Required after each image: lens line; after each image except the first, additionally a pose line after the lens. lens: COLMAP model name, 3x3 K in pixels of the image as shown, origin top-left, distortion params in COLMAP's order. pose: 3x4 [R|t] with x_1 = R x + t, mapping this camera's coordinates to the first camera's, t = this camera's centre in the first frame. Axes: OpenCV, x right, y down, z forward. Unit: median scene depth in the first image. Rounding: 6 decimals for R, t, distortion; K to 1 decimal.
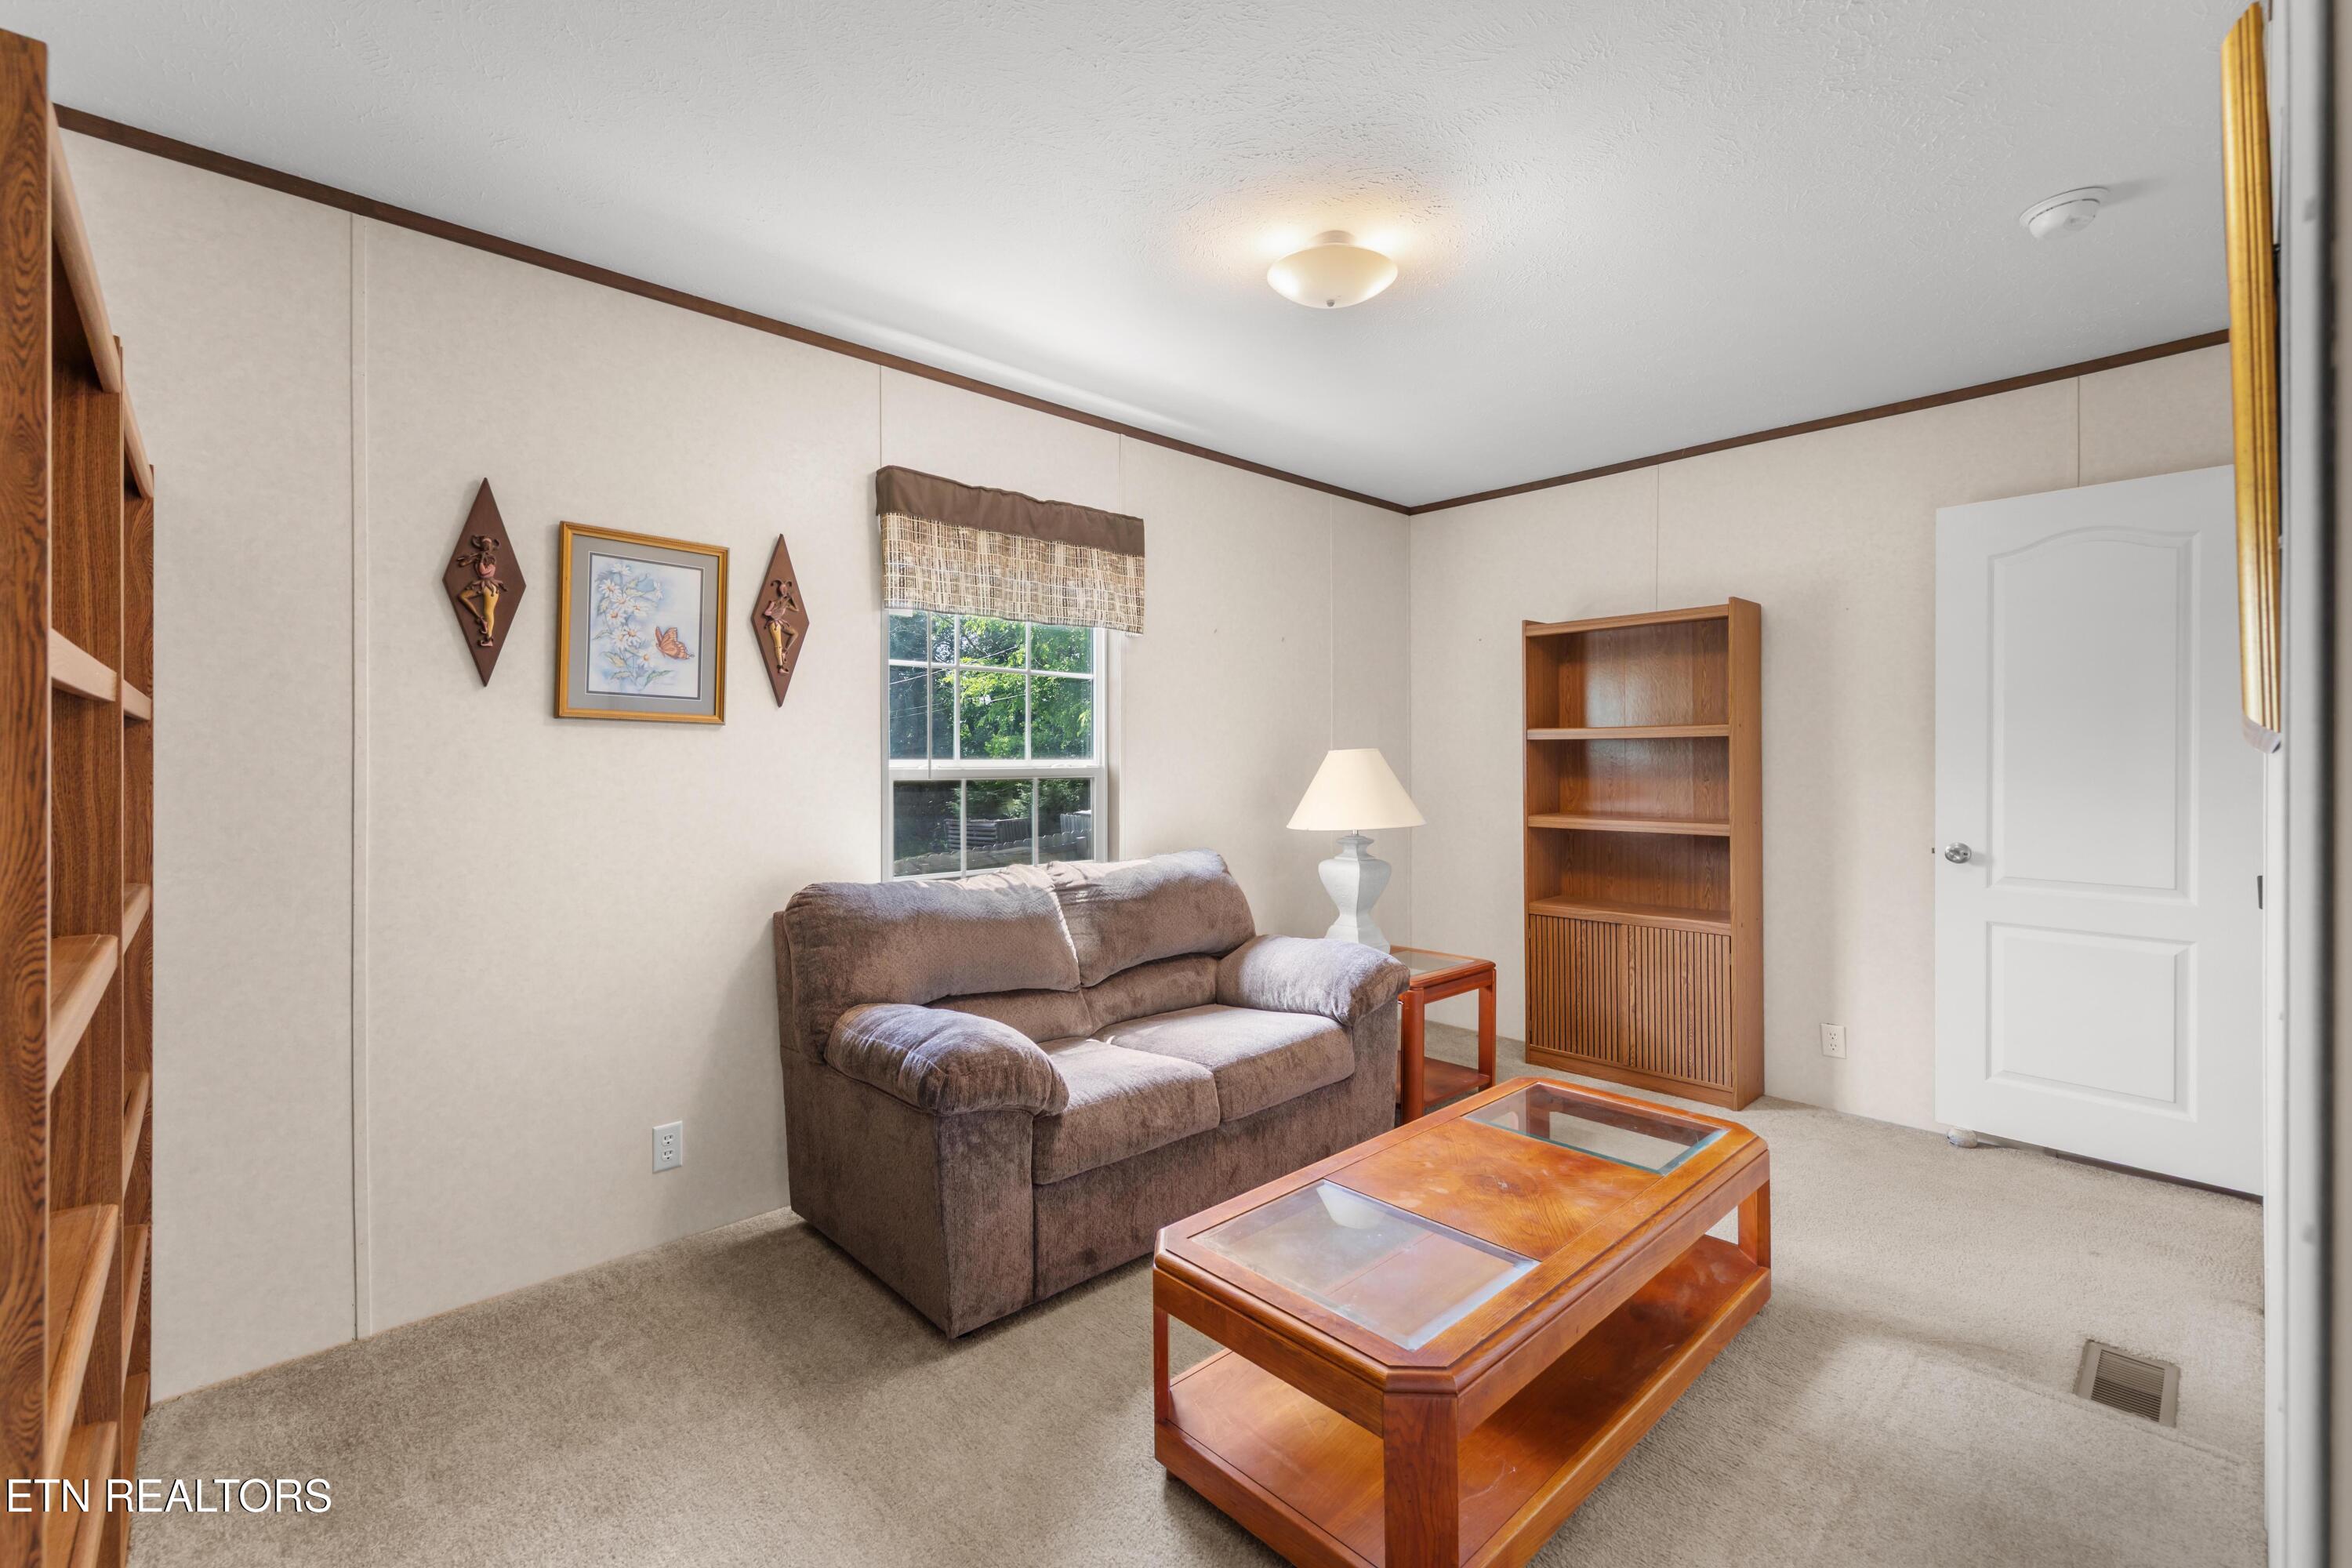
lens RADIAL K [[1001.3, 0, 1176.0], [0, 1001.3, 784.0], [0, 0, 1]] dist [0.001420, 0.000183]
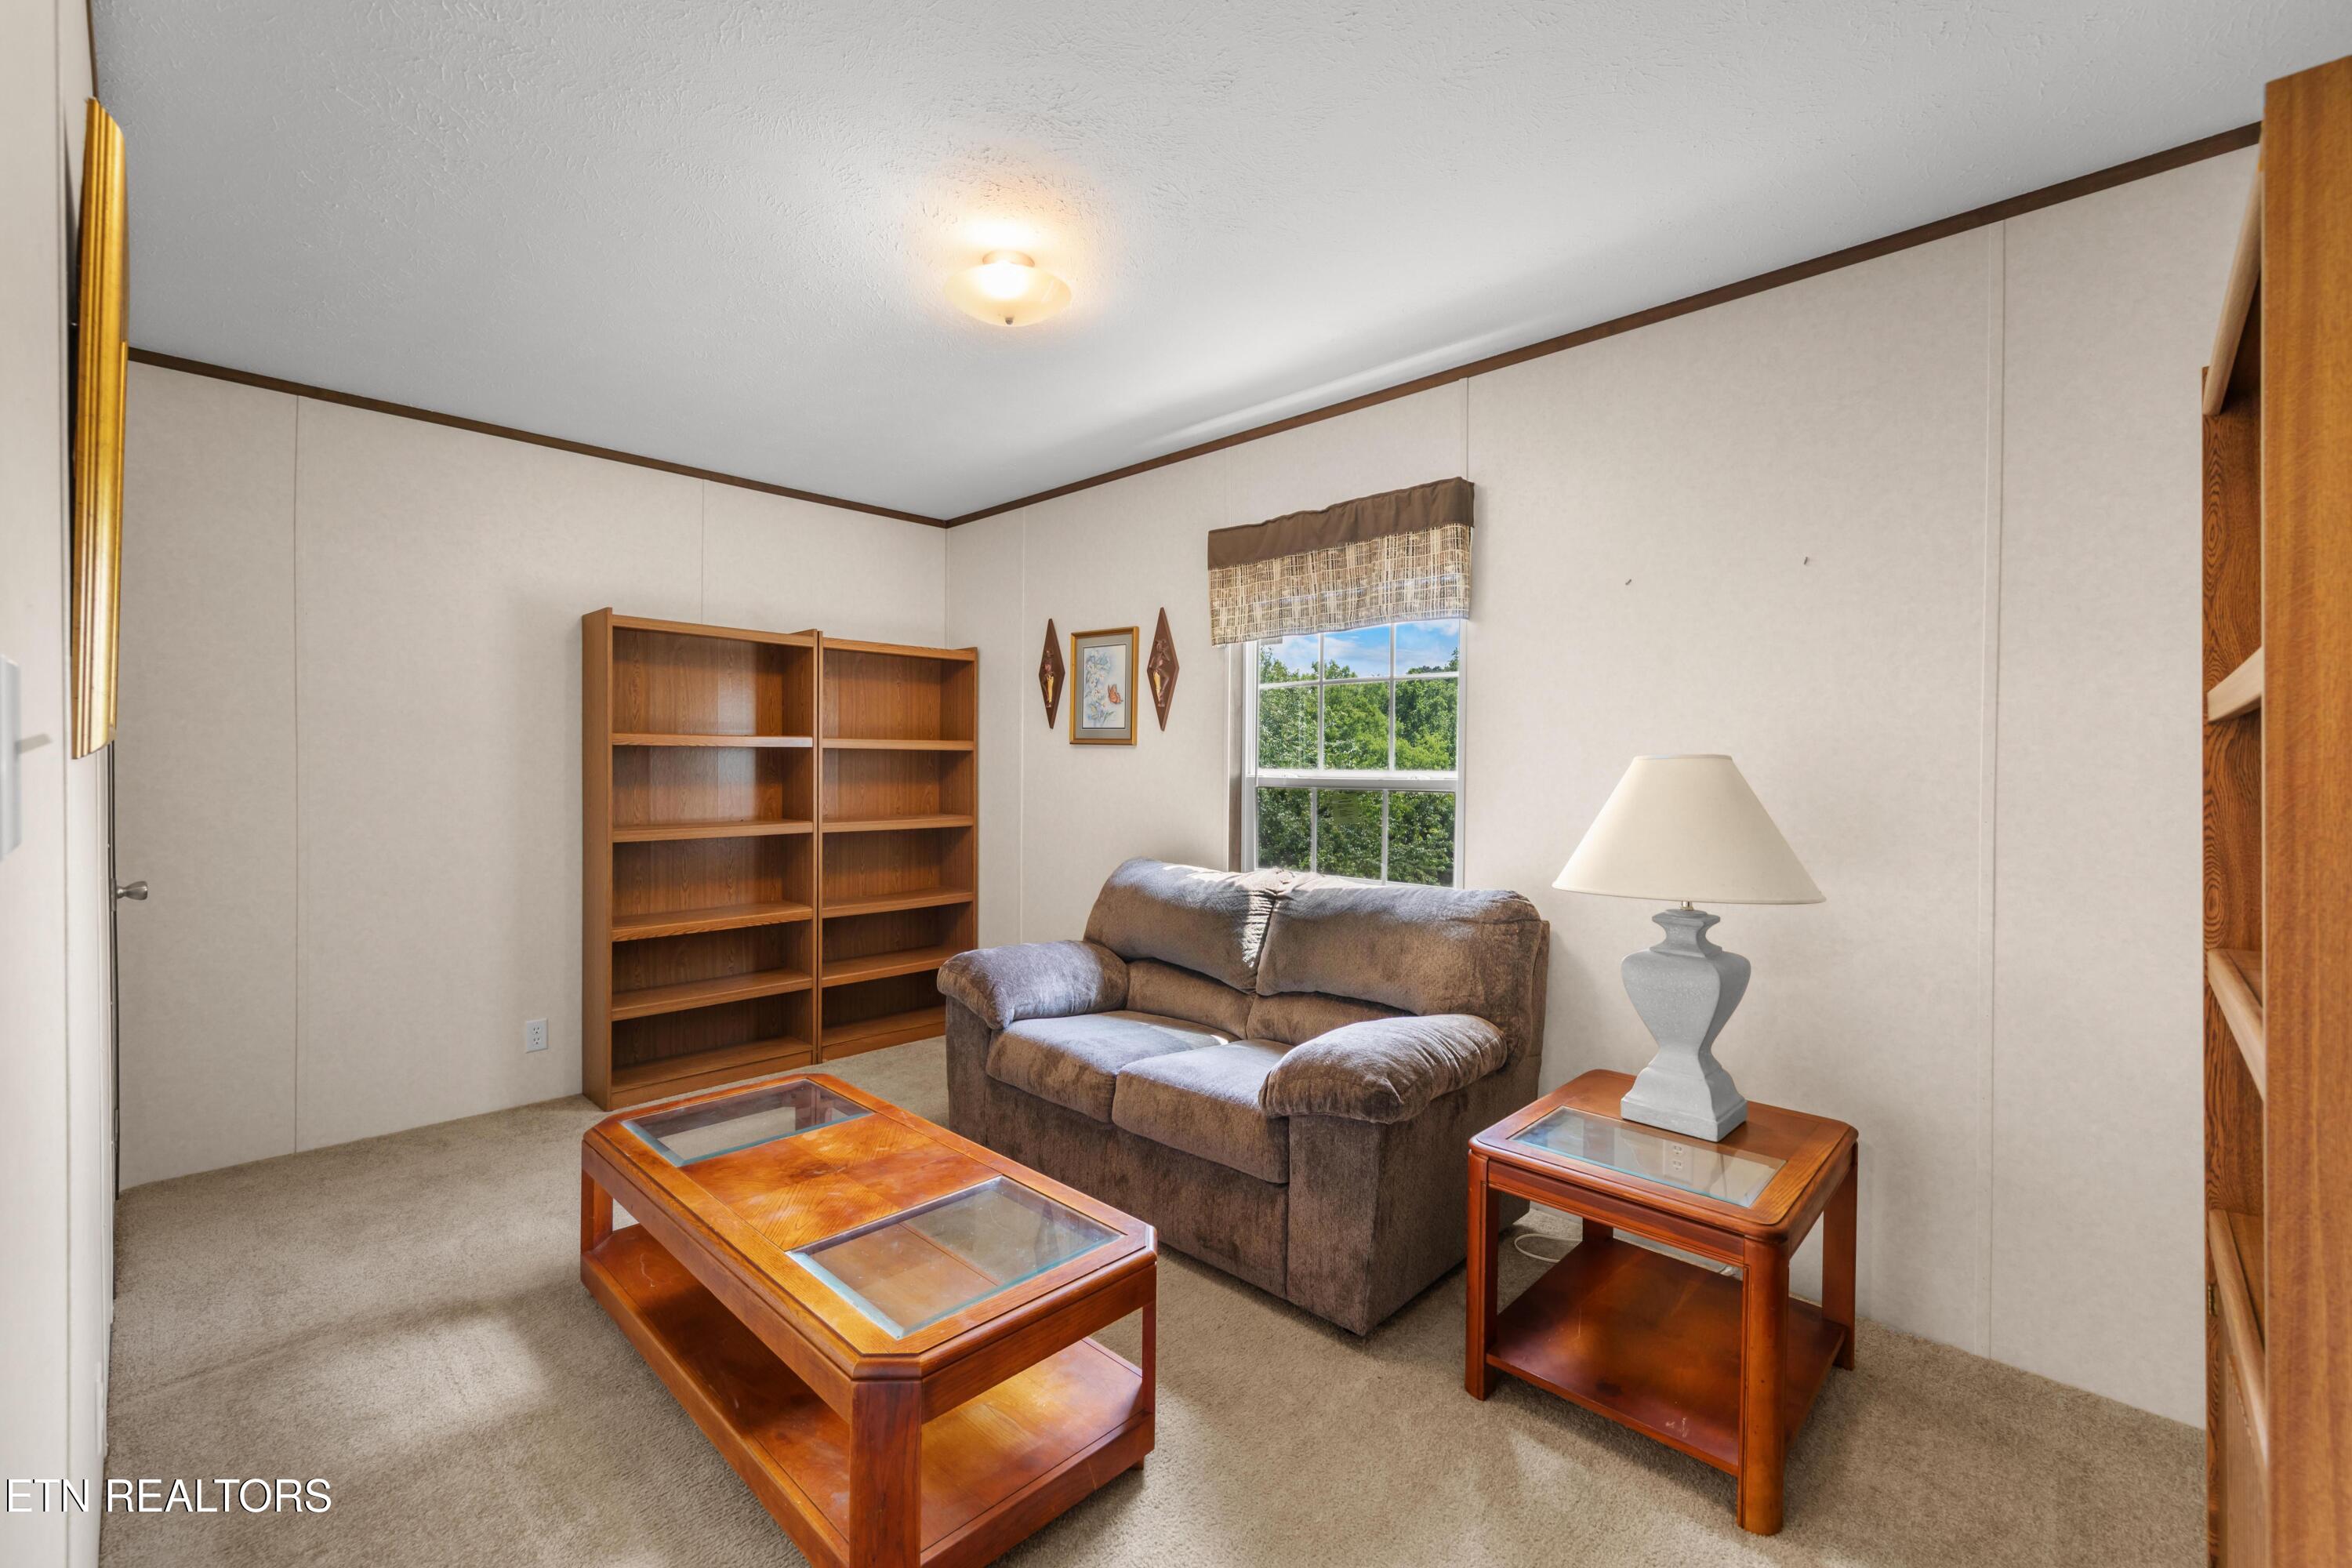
lens RADIAL K [[1001.3, 0, 1176.0], [0, 1001.3, 784.0], [0, 0, 1]] dist [0.001420, 0.000183]
pose [[0.060483, 0.017869, -0.998009, 1.017695], [-0.025420, 0.999543, 0.016355, -0.026124], [0.997846, 0.024380, 0.060909, 0.947542]]
